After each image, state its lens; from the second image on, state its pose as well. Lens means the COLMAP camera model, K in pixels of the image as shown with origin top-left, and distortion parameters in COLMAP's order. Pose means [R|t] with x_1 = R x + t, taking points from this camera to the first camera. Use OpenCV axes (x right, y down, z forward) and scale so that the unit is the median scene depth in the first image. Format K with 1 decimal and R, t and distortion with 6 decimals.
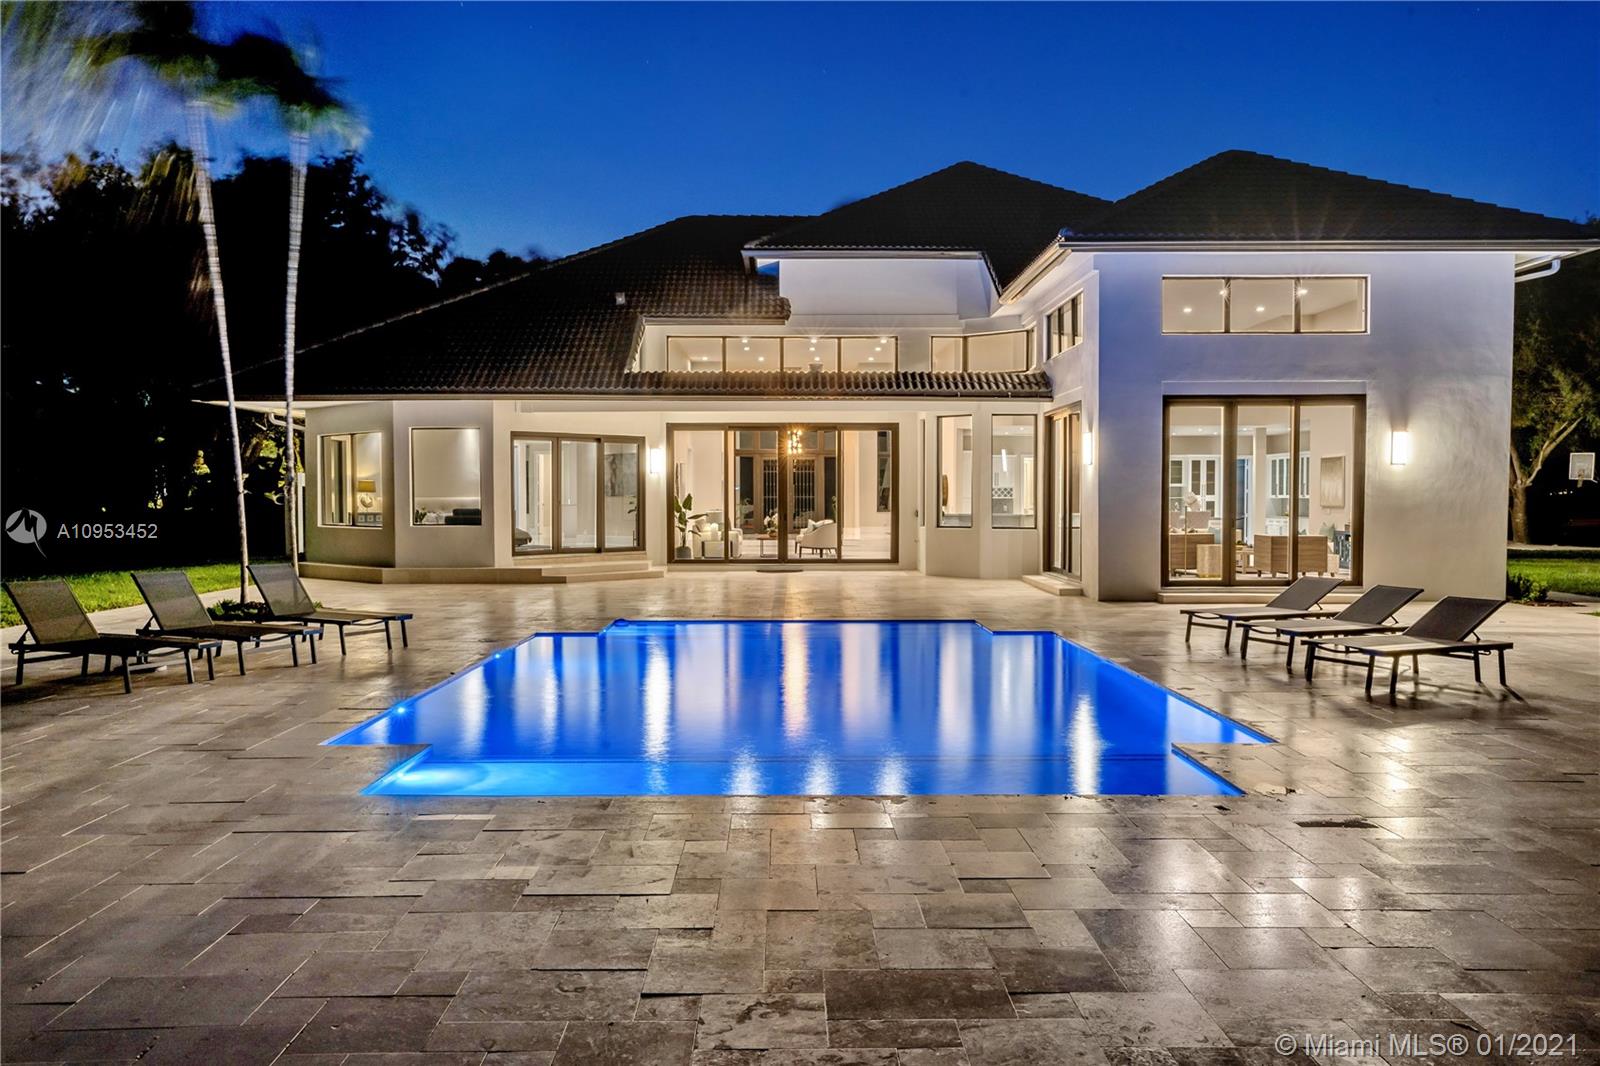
lens RADIAL K [[1229.1, 0, 800.0], [0, 1229.1, 533.0], [0, 0, 1]] dist [0.025898, 0.000085]
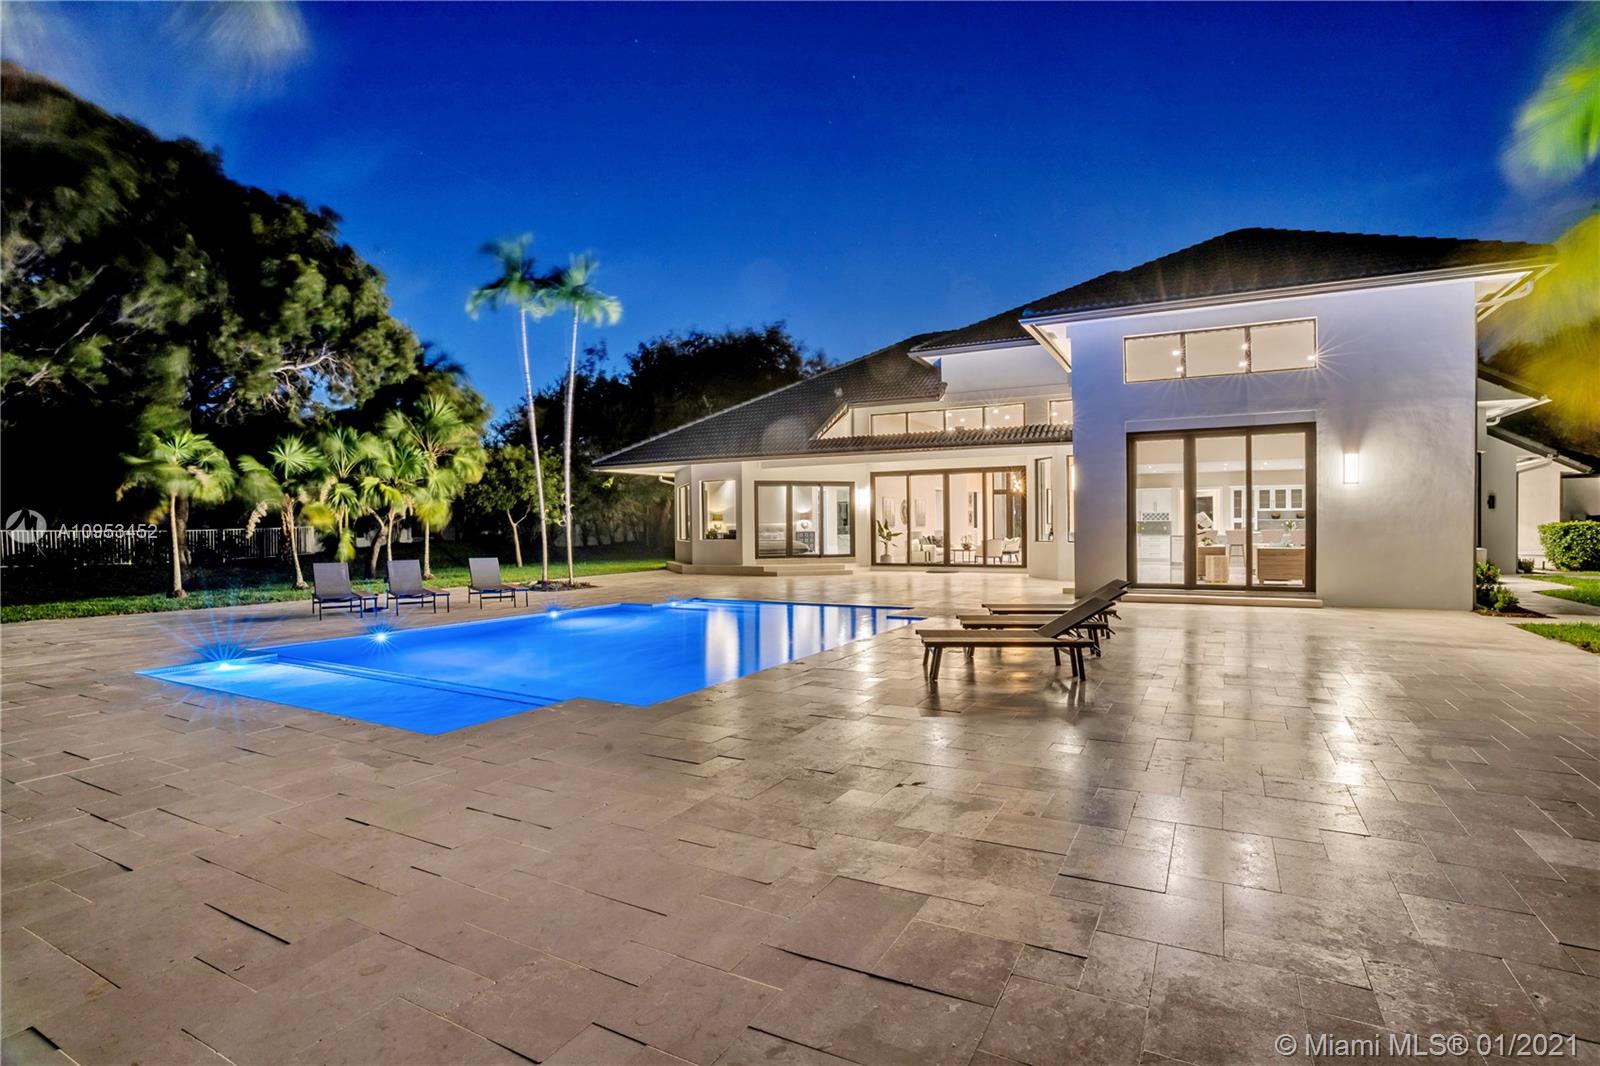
lens RADIAL K [[787.2, 0, 800.0], [0, 787.2, 533.0], [0, 0, 1]] dist [-0.084046, 0.039946]
pose [[0.870748, -0.002853, -0.491721, 0.388125], [-0.007651, 0.999784, -0.019349, 0.005748], [0.491670, 0.020610, 0.870538, 0.167281]]
